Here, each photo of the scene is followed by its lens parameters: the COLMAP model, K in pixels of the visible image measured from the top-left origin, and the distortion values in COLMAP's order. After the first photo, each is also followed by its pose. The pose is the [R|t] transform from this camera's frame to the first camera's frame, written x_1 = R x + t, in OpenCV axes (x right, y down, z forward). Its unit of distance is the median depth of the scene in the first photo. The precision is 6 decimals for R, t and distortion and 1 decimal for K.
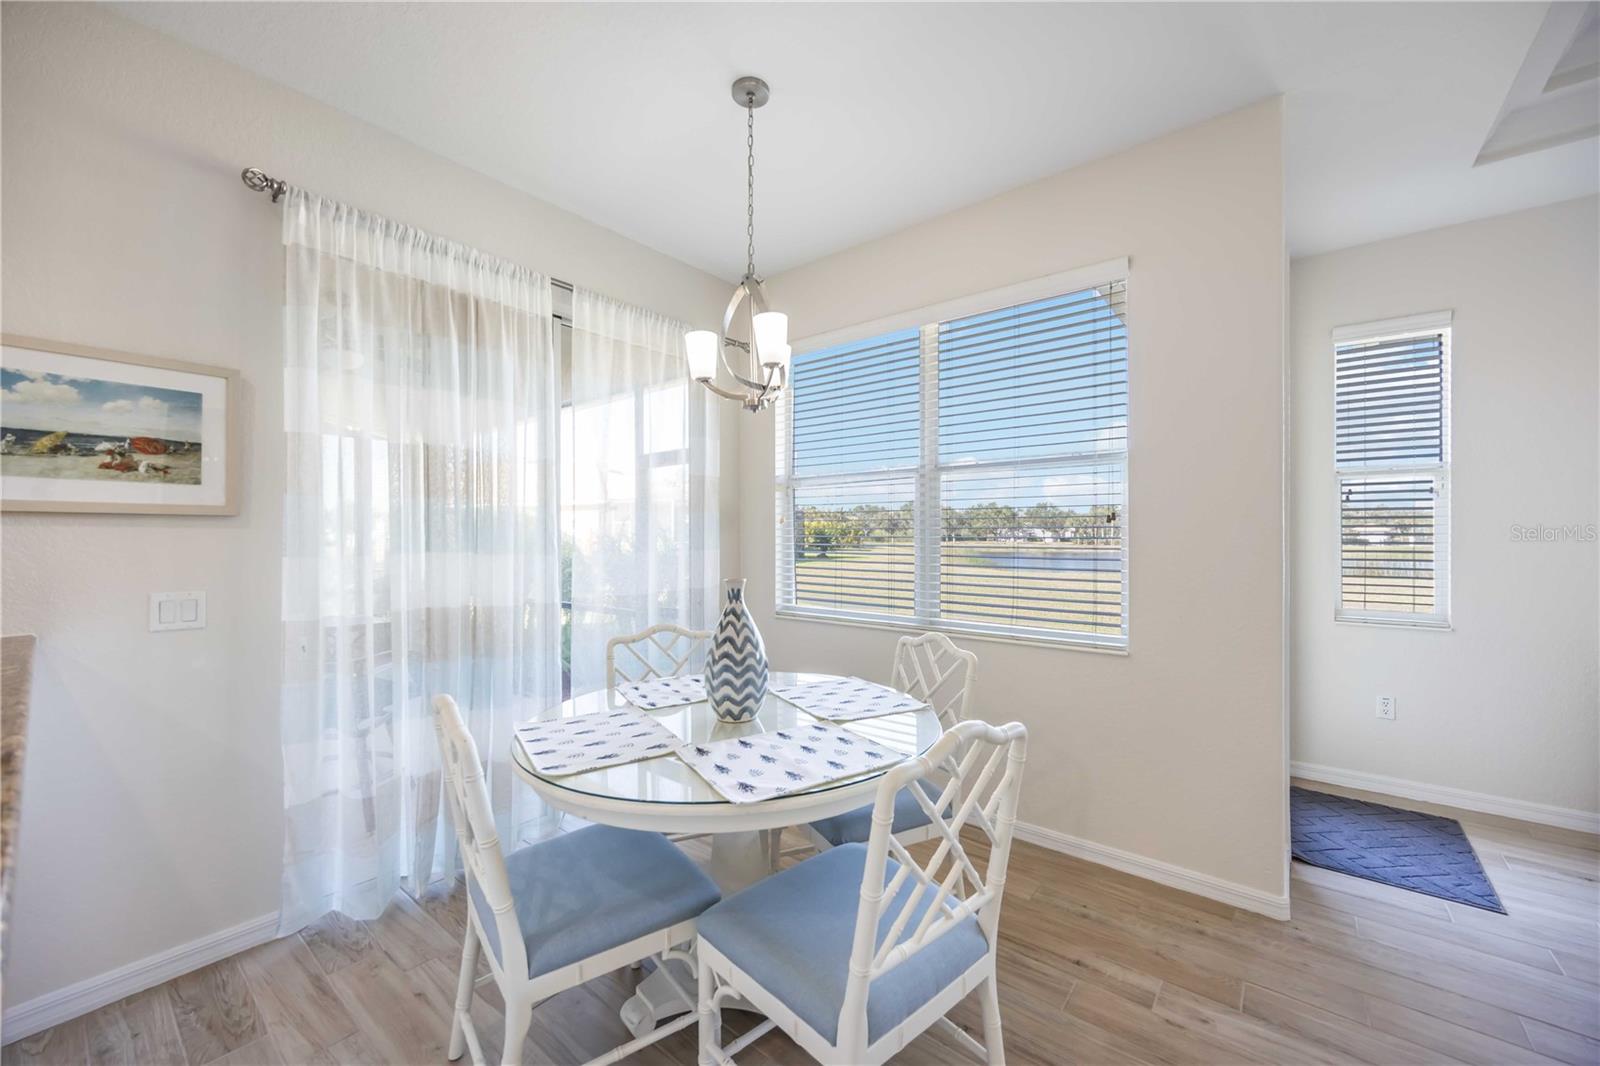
lens RADIAL K [[610.7, 0, 804.6], [0, 610.7, 535.7], [0, 0, 1]] dist [0.000050, -0.000345]
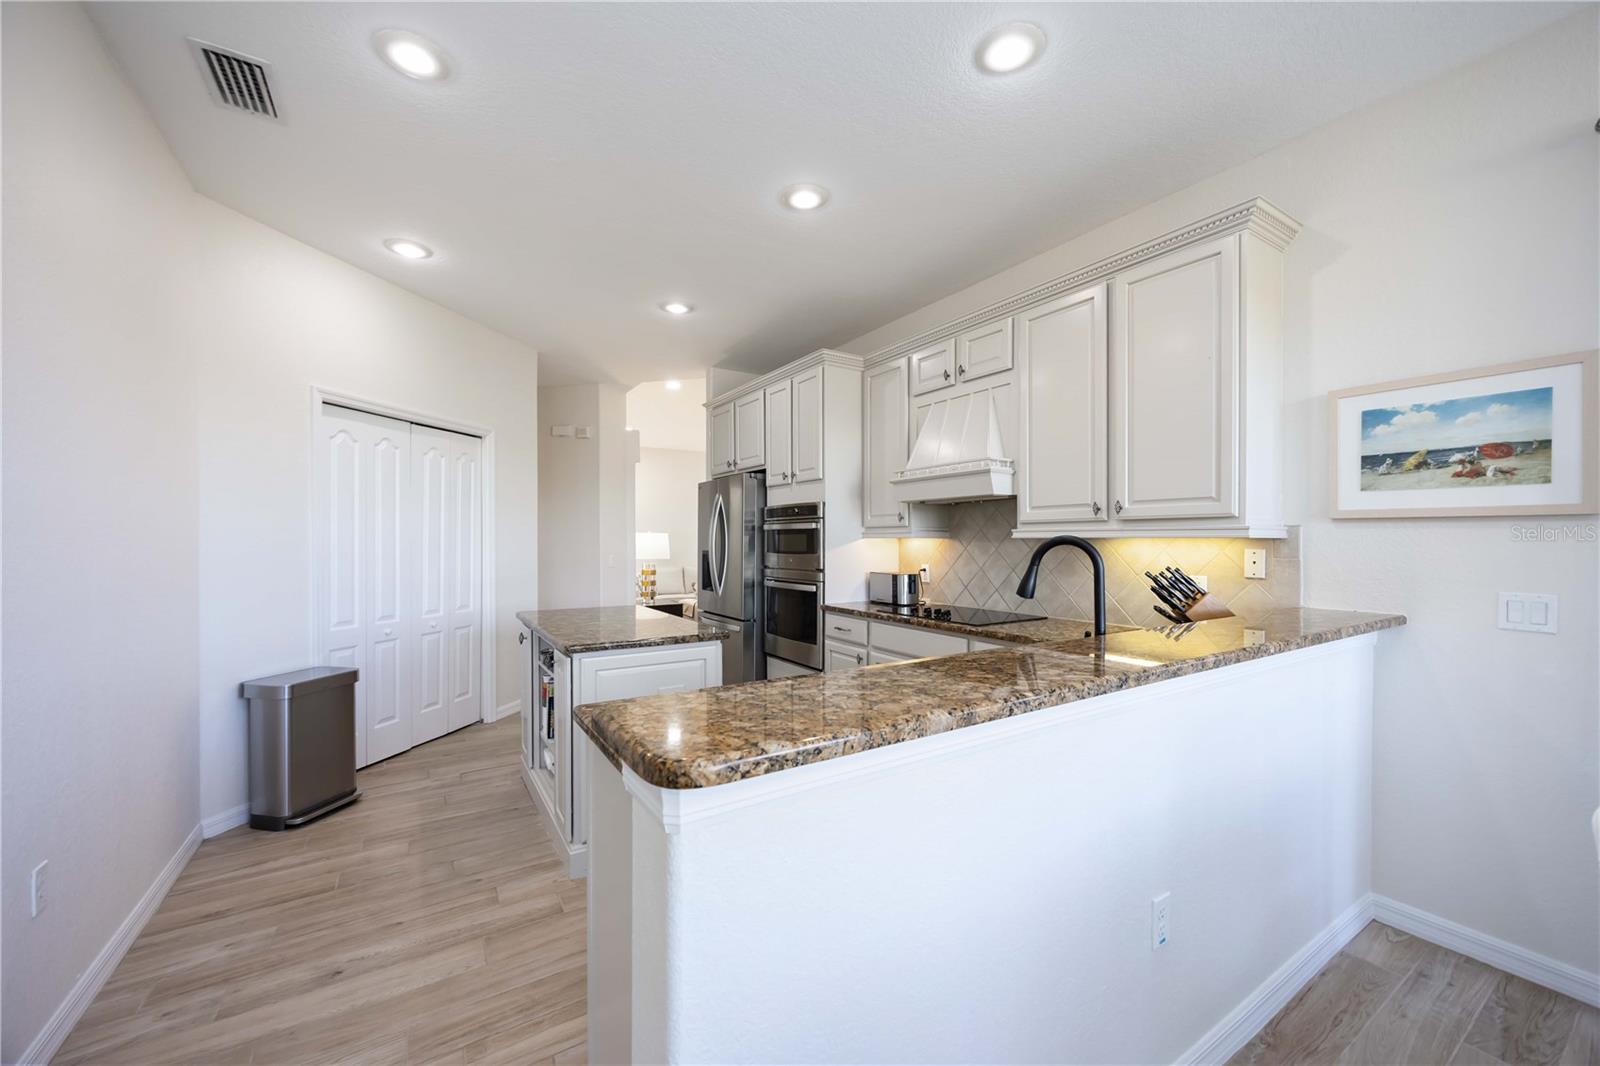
lens RADIAL K [[620.7, 0, 810.0], [0, 620.7, 541.1], [0, 0, 1]] dist [-0.000346, 0.000050]
pose [[-0.315060, 0.007013, -0.949046, 0.281255], [0.001906, 0.999975, 0.006756, -0.001392], [0.949070, 0.000320, -0.315065, 0.200736]]
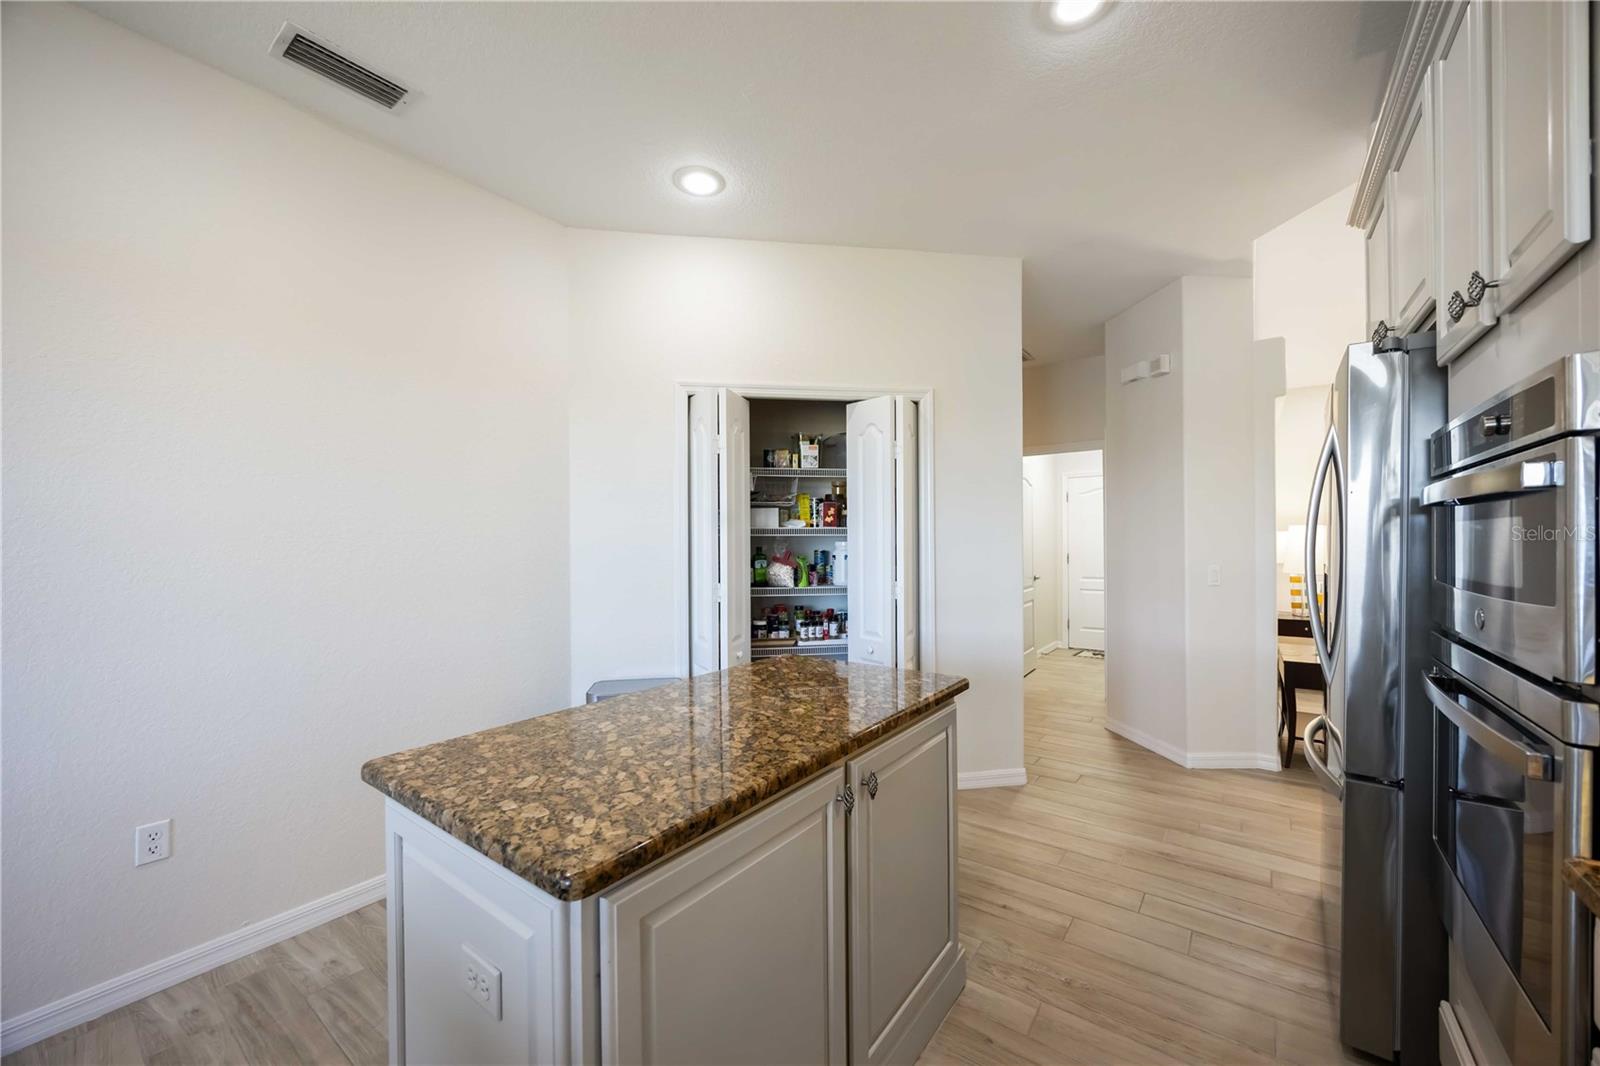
lens RADIAL K [[607.9, 0, 806.2], [0, 607.9, 544.3], [0, 0, 1]] dist [-0.001710, -0.000255]
pose [[-0.998726, 0.013769, -0.048551, -1.121301], [0.013524, 0.999894, 0.005363, 0.002315], [0.048619, 0.004700, -0.998806, -0.022888]]
